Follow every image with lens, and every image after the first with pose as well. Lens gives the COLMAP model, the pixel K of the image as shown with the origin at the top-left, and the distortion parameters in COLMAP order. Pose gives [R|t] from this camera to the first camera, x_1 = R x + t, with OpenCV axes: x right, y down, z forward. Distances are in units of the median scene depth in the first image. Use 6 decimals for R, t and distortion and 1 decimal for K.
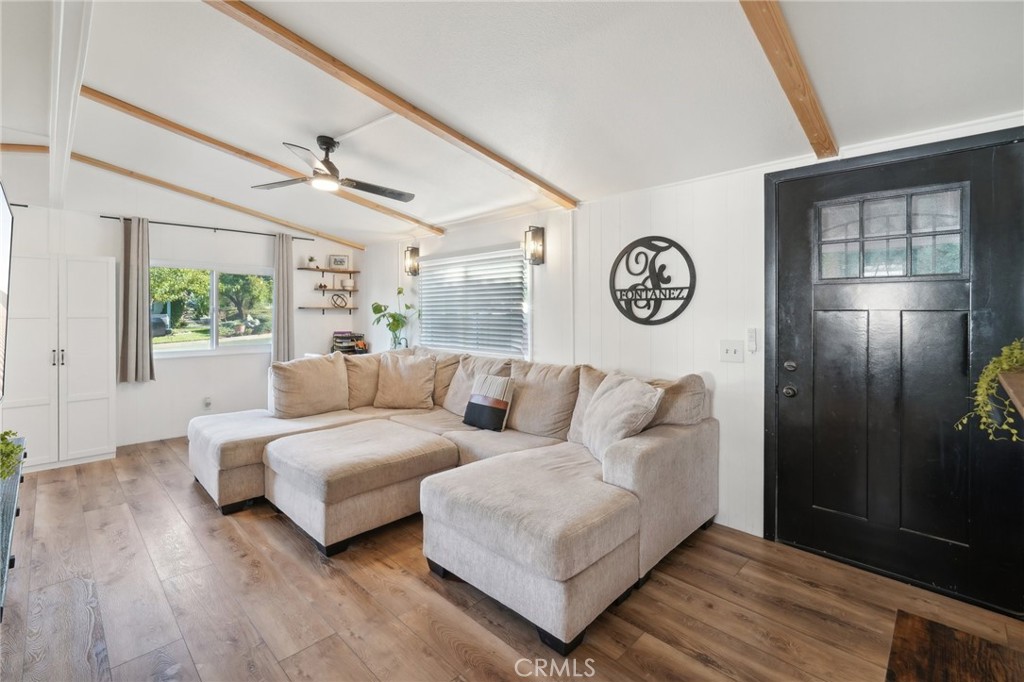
lens RADIAL K [[423.2, 0, 458.7], [0, 423.2, 308.0], [0, 0, 1]] dist [-0.003391, -0.000390]
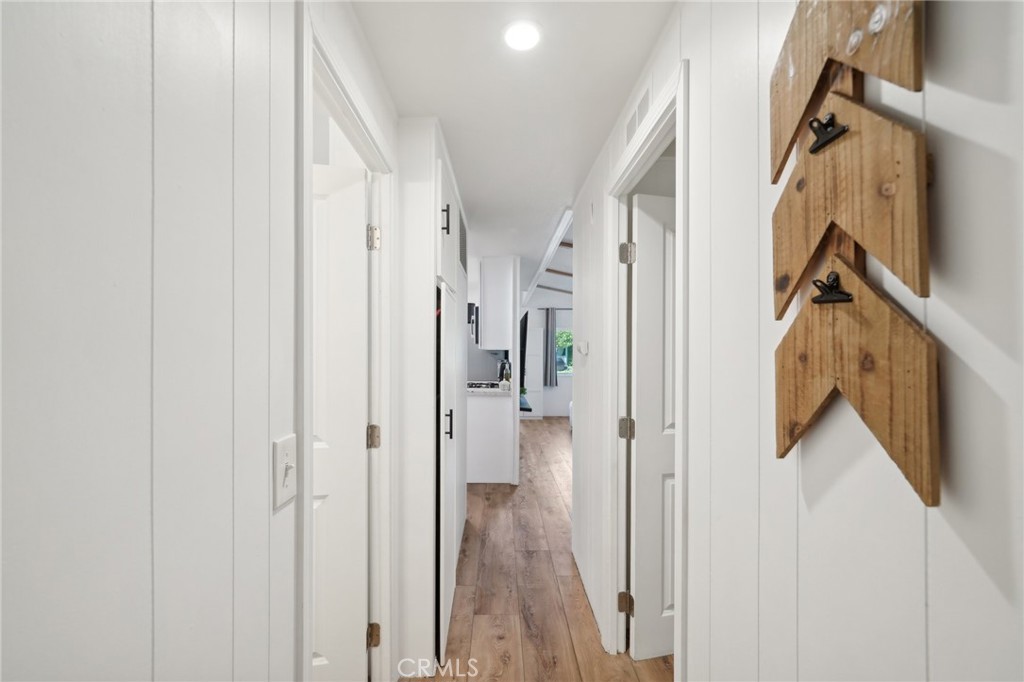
lens RADIAL K [[423.2, 0, 512.2], [0, 423.2, 347.0], [0, 0, 1]] dist [-0.003391, -0.000390]
pose [[0.743051, 0.001167, -0.669234, 0.481785], [-0.009633, 0.999914, -0.008953, -0.002716], [0.669165, 0.013100, 0.742998, -0.663299]]
